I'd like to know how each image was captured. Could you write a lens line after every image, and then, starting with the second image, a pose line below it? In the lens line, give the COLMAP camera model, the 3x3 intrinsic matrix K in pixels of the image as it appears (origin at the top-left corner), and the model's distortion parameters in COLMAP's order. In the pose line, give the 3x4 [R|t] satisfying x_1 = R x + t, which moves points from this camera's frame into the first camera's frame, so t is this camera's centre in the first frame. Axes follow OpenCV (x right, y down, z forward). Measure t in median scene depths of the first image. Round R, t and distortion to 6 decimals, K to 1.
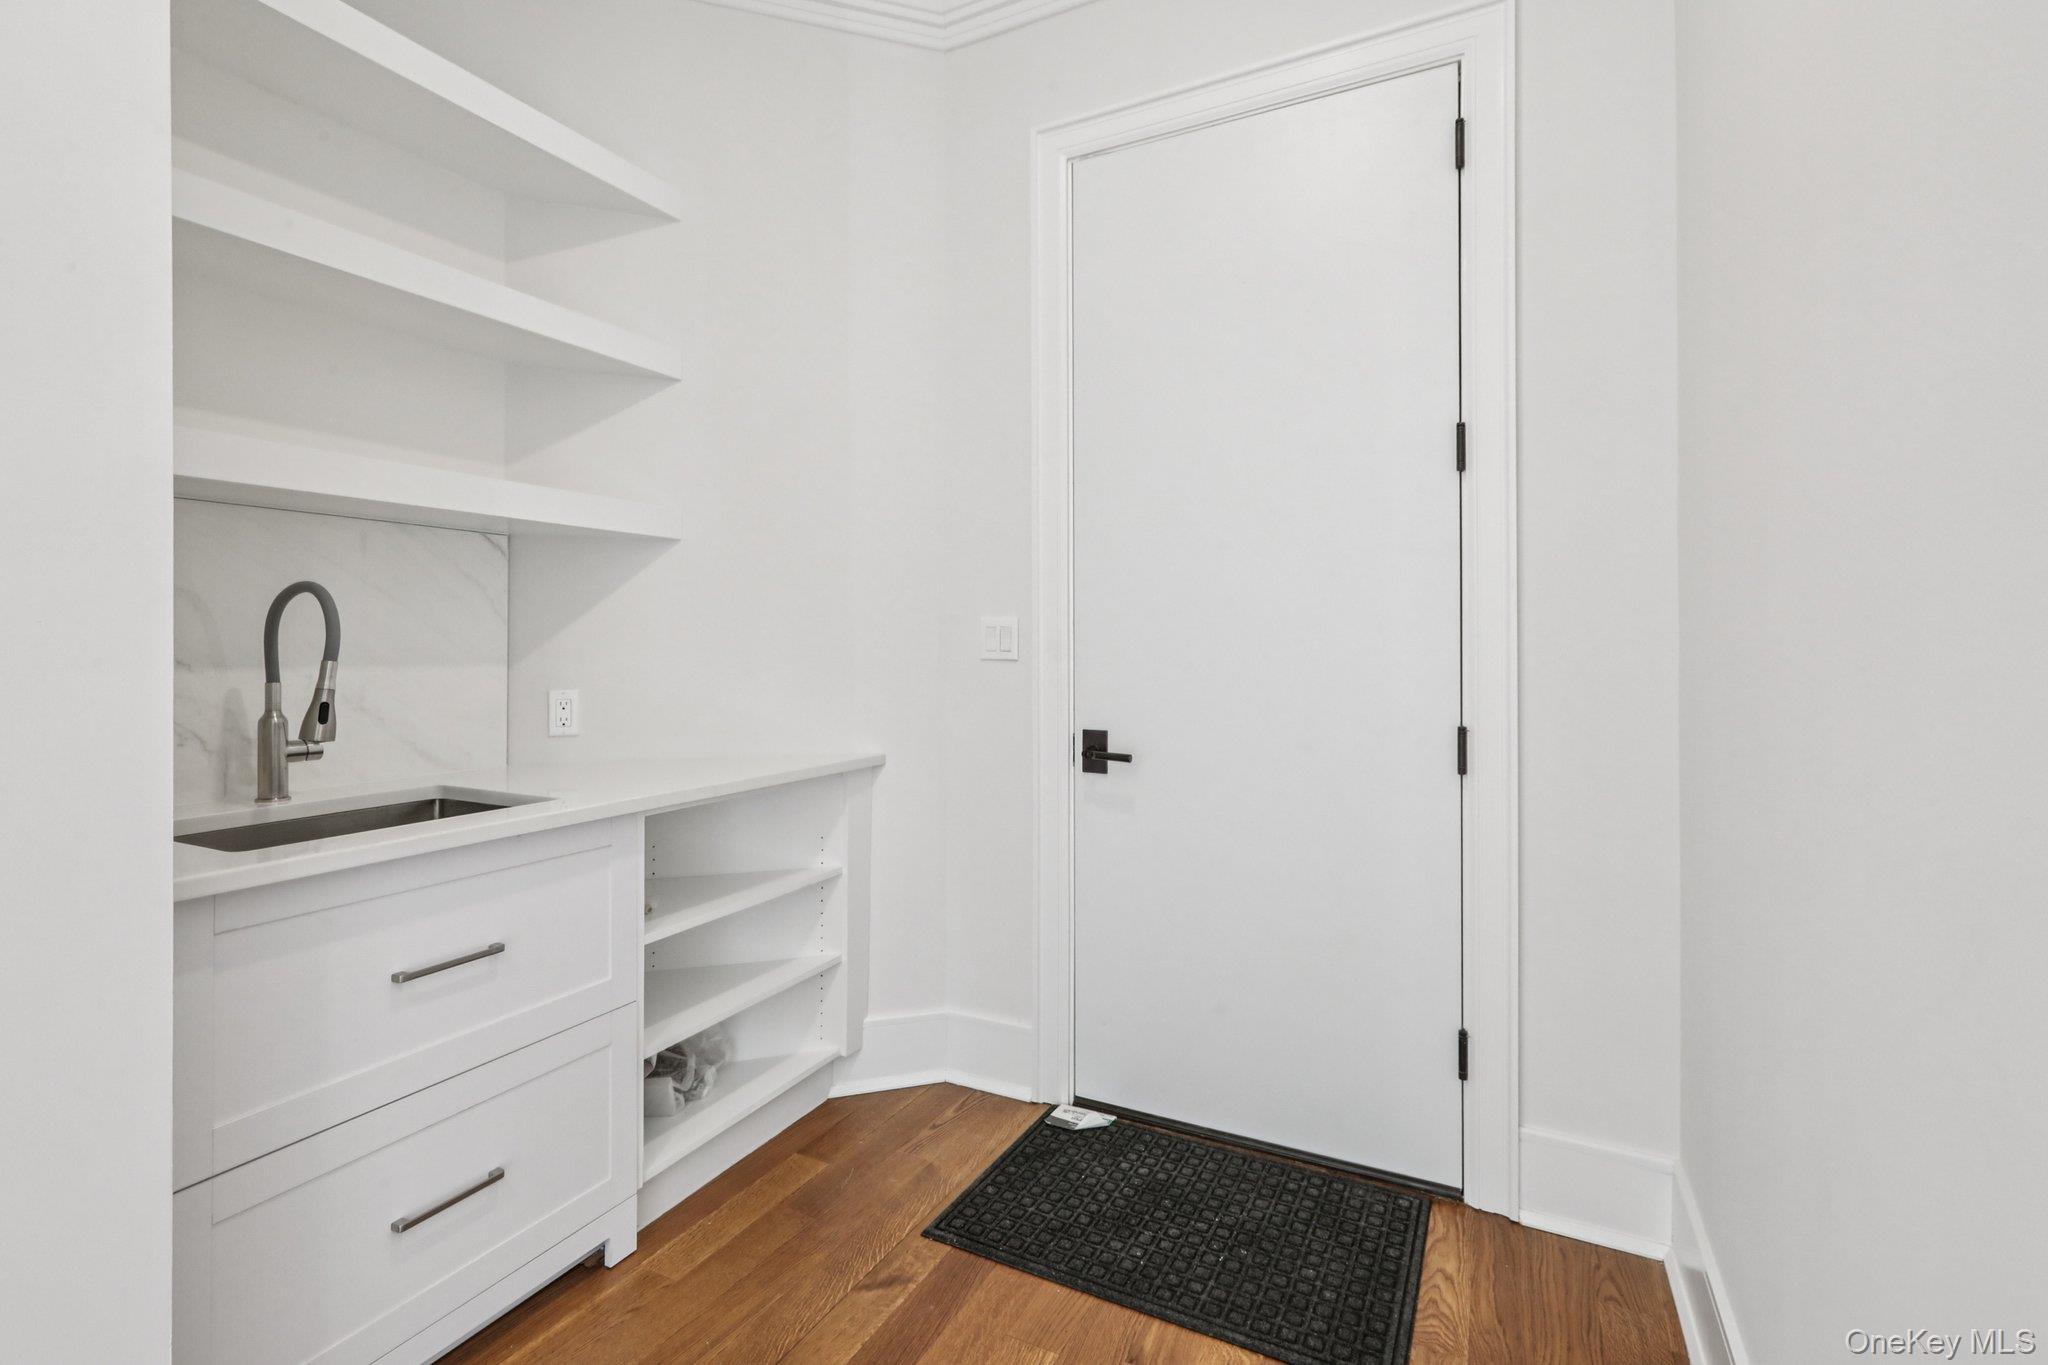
lens RADIAL K [[932.9, 0, 1021.9], [0, 932.9, 661.7], [0, 0, 1]] dist [-0.001150, 0.000484]
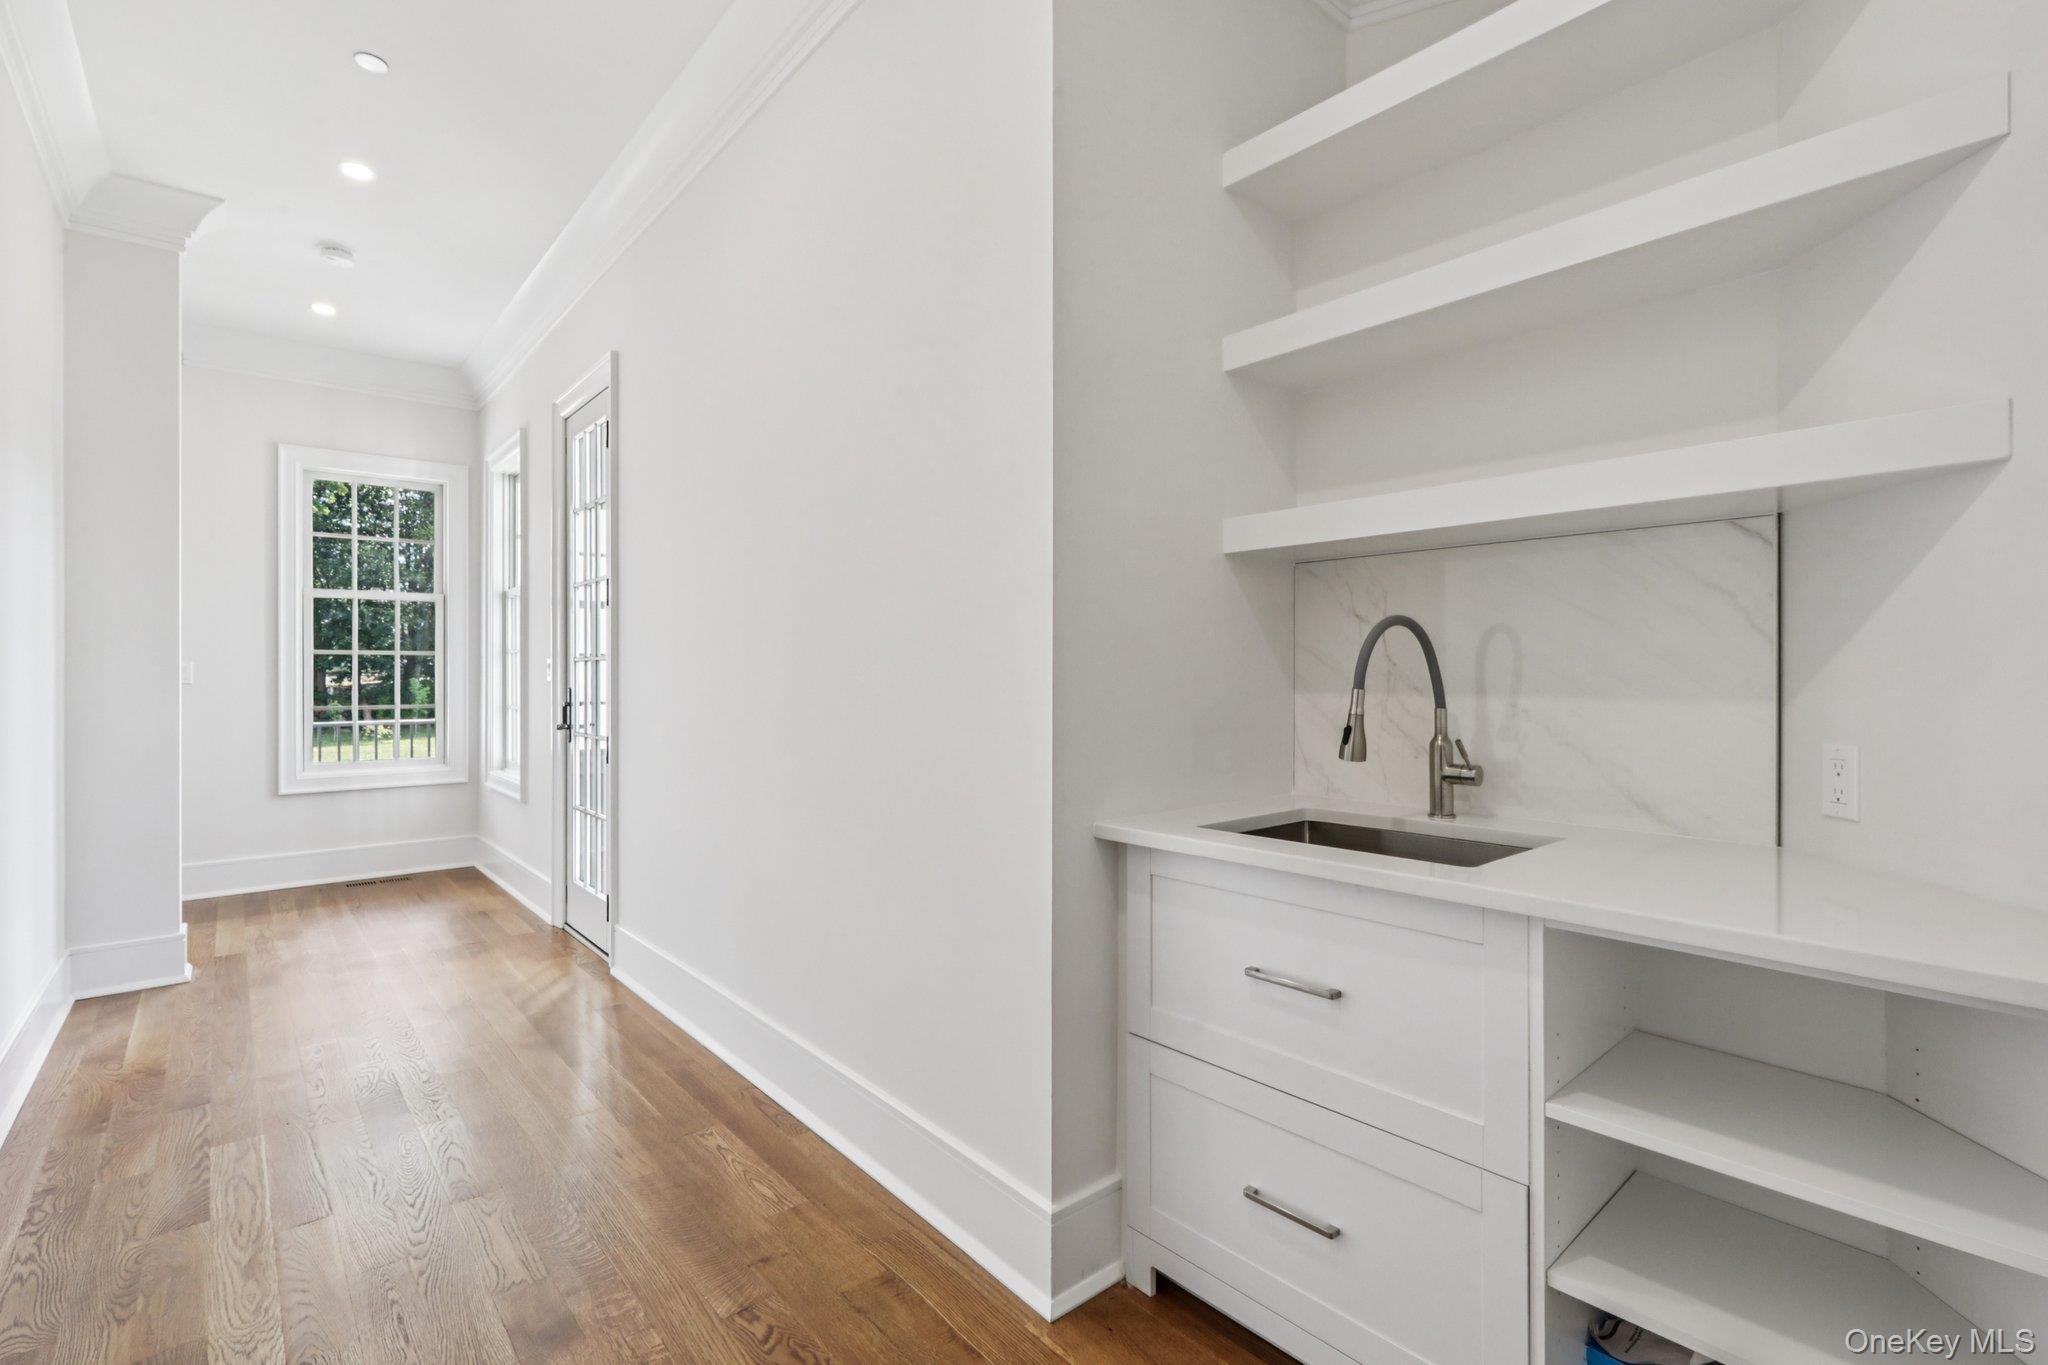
lens RADIAL K [[946.0, 0, 1021.0], [0, 946.0, 672.1], [0, 0, 1]] dist [0.000445, 0.000282]
pose [[-0.389602, 0.003617, -0.920976, 0.403629], [-0.010667, 0.999907, 0.008439, -0.023496], [0.920921, 0.013112, -0.389528, 0.971238]]
